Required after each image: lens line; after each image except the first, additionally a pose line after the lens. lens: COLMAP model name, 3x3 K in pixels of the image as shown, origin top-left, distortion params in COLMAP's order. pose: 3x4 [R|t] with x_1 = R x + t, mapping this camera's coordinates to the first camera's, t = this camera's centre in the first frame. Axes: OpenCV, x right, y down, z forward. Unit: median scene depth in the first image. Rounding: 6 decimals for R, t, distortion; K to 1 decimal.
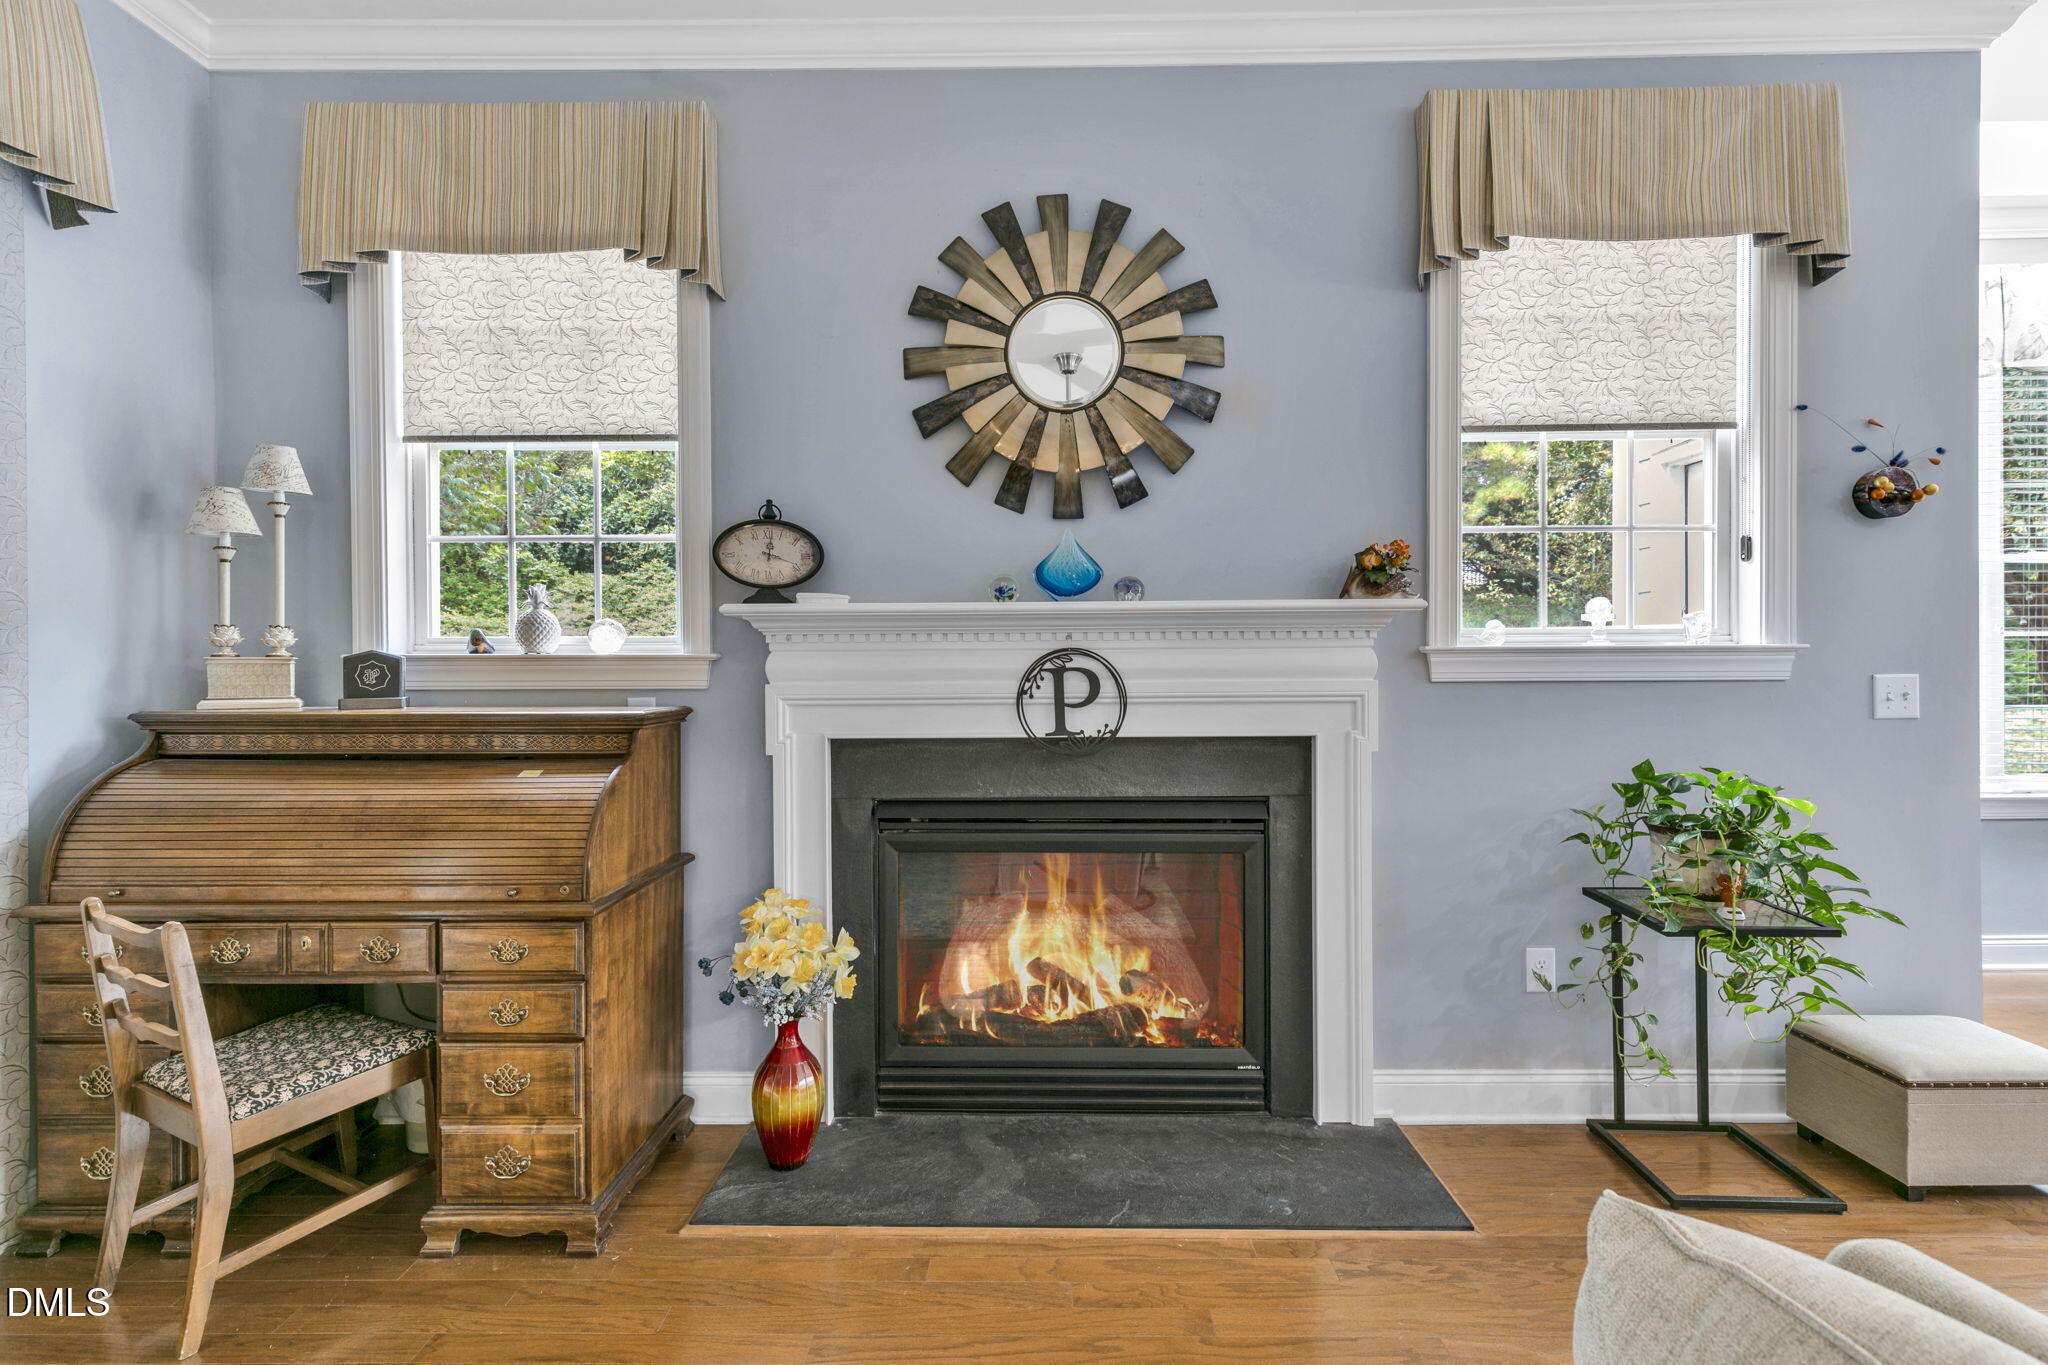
lens RADIAL K [[929.0, 0, 1026.3], [0, 929.0, 673.2], [0, 0, 1]] dist [0.001692, 0.001190]
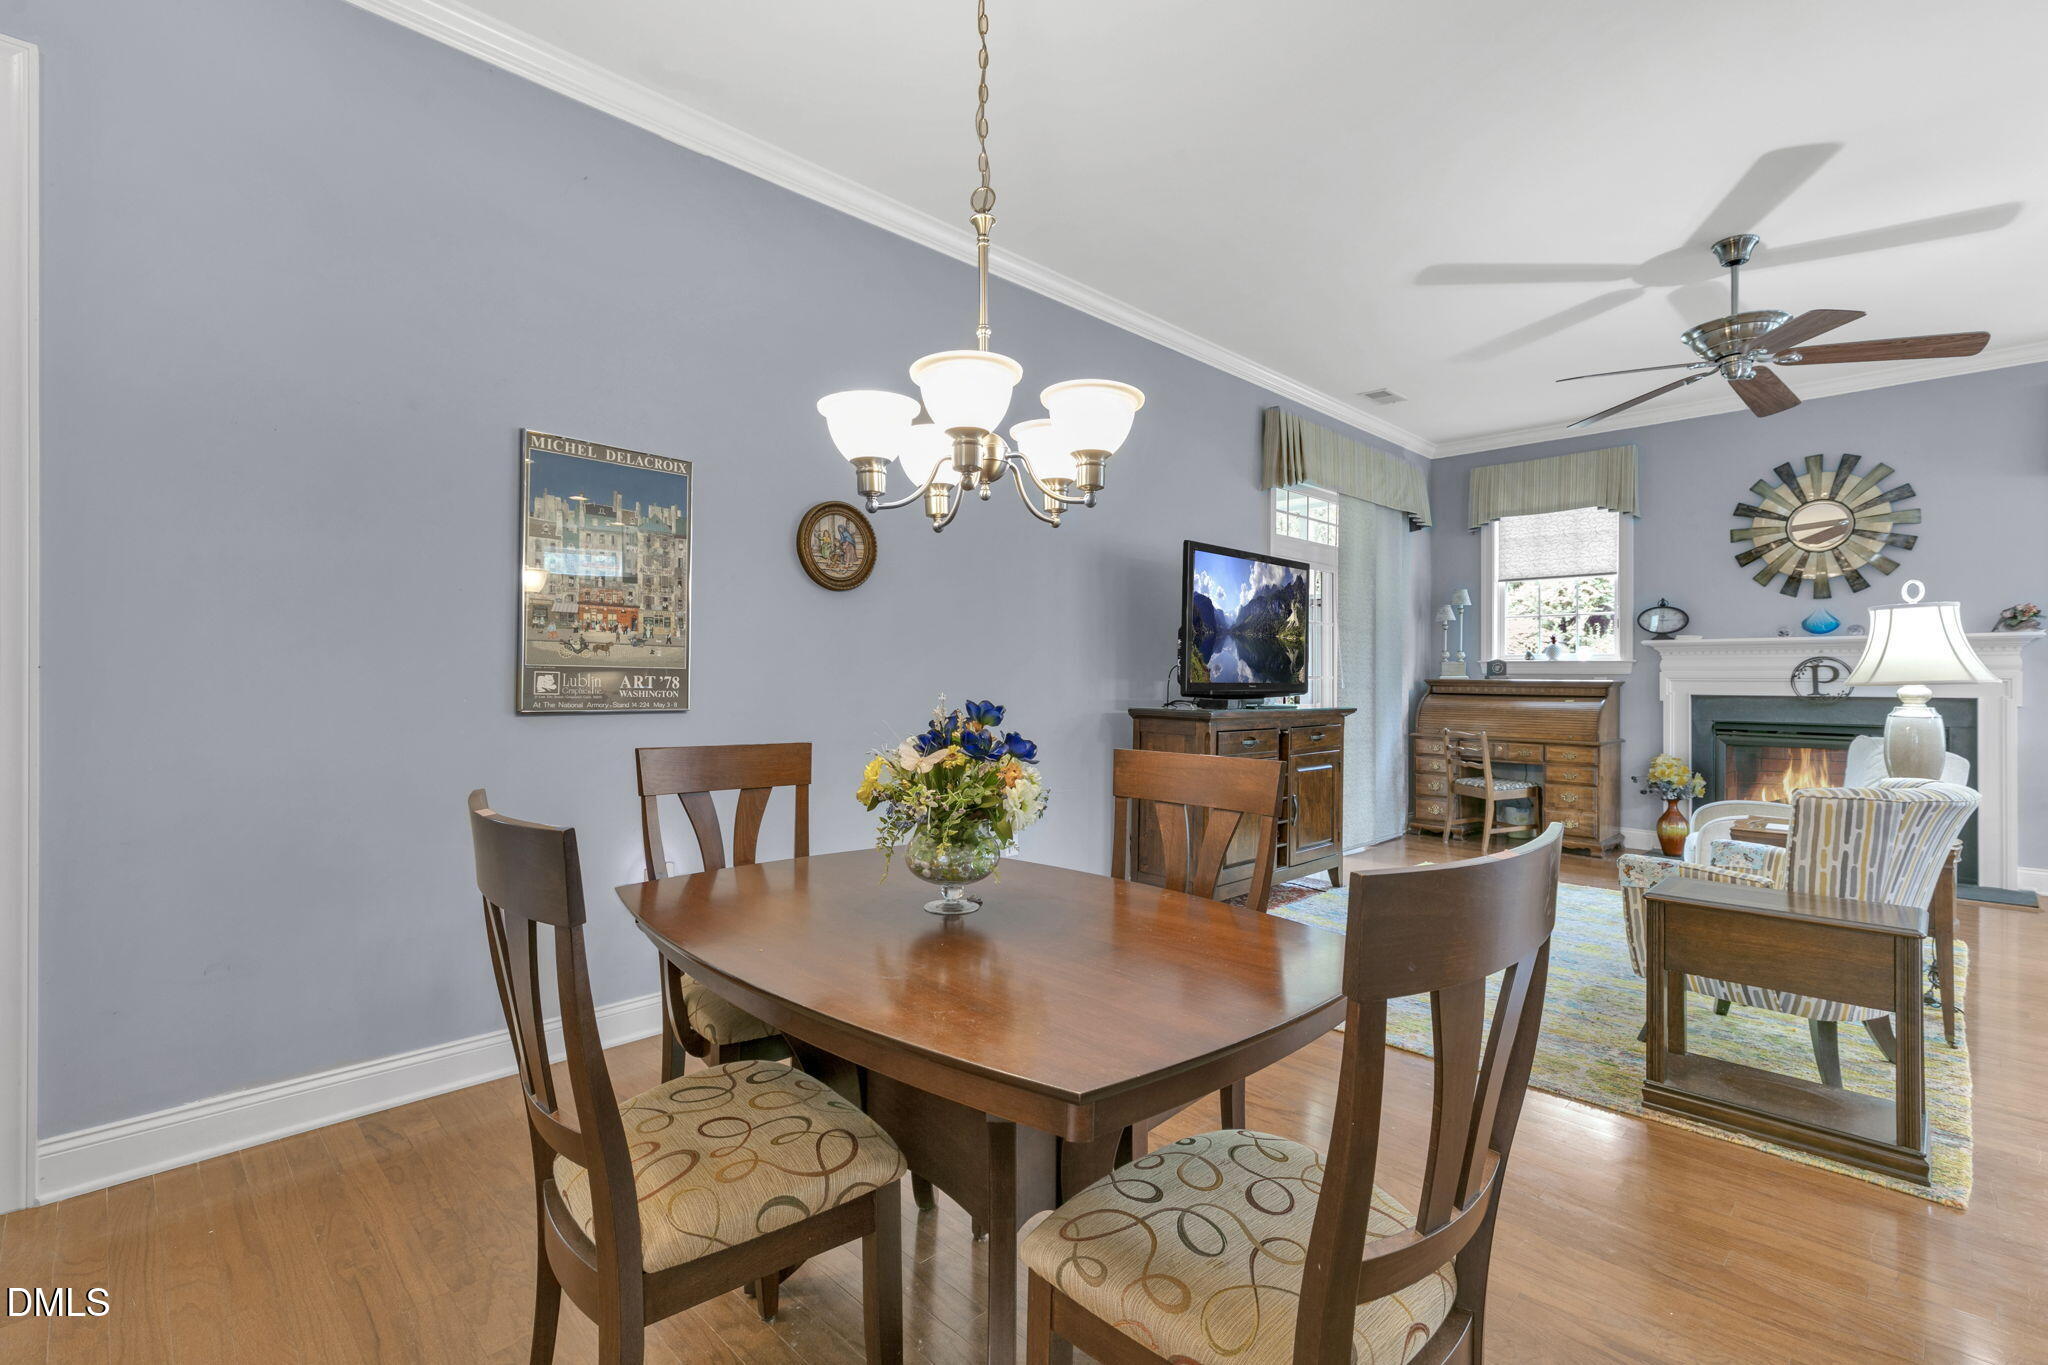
lens RADIAL K [[929.0, 0, 1026.3], [0, 929.0, 673.2], [0, 0, 1]] dist [0.001692, 0.001190]
pose [[0.718026, 0.005054, -0.695998, 0.232756], [-0.017208, 0.999797, -0.010492, 0.069848], [0.695804, 0.019510, 0.717967, -1.956074]]
